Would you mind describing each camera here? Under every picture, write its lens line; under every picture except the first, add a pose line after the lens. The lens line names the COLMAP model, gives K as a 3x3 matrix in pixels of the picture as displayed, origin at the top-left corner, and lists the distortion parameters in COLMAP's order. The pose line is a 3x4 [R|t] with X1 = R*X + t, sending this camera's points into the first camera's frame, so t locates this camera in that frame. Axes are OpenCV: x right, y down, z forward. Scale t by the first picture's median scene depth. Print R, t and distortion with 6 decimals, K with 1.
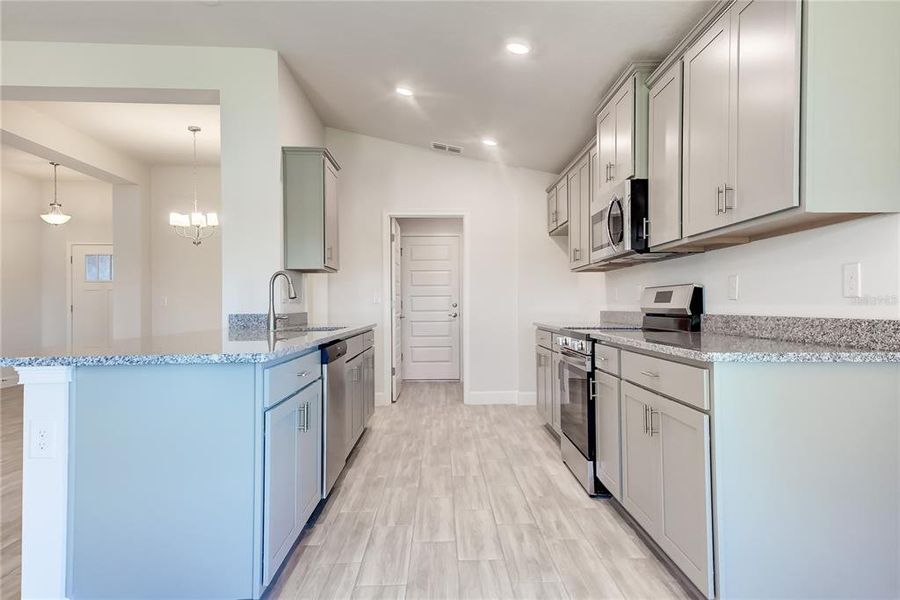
lens RADIAL K [[581.0, 0, 459.9], [0, 581.0, 300.1], [0, 0, 1]] dist [0.066775, -0.005281]
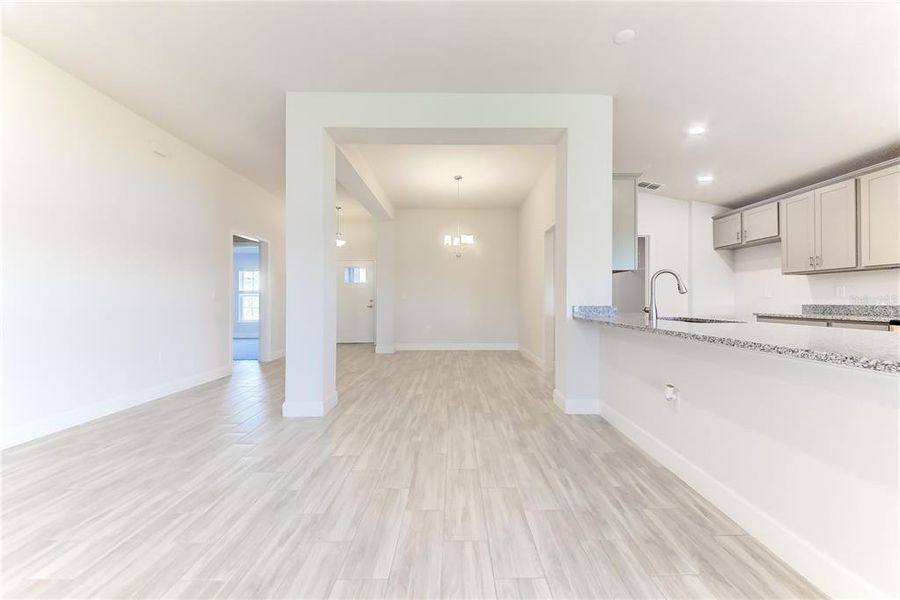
lens RADIAL K [[312.5, 0, 450.0], [0, 312.5, 300.0], [0, 0, 1]] dist [0.001465, -0.000099]
pose [[0.999738, 0.006787, -0.021870, -0.614855], [-0.006625, 0.999950, 0.007490, 0.007826], [0.021920, -0.007343, 0.999733, 0.316253]]
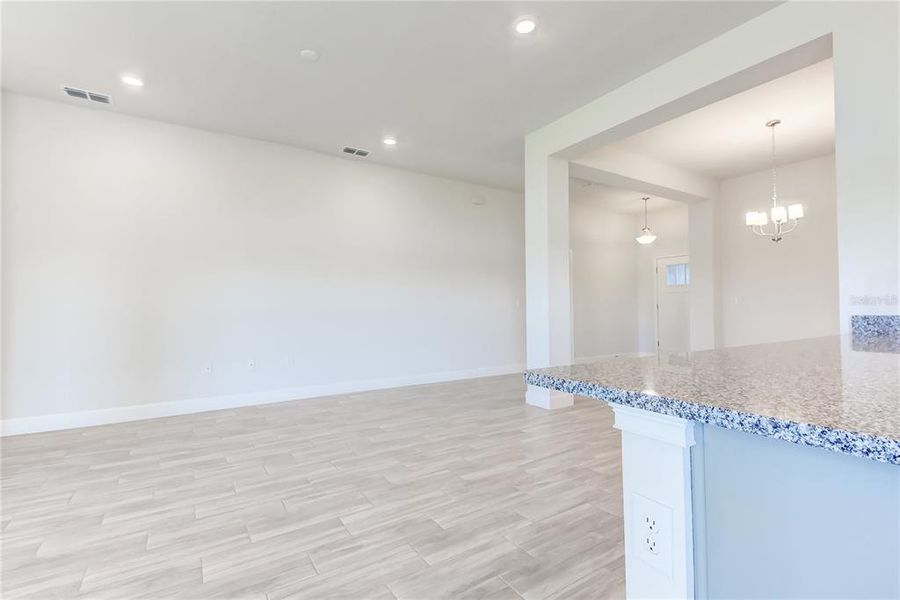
lens RADIAL K [[407.5, 0, 456.0], [0, 407.5, 295.0], [0, 0, 1]] dist [0.016696, -0.000574]
pose [[0.517443, -0.020033, -0.855483, -0.195595], [0.007837, 0.999795, -0.018672, 0.003310], [0.855682, 0.002958, 0.517494, 0.276552]]
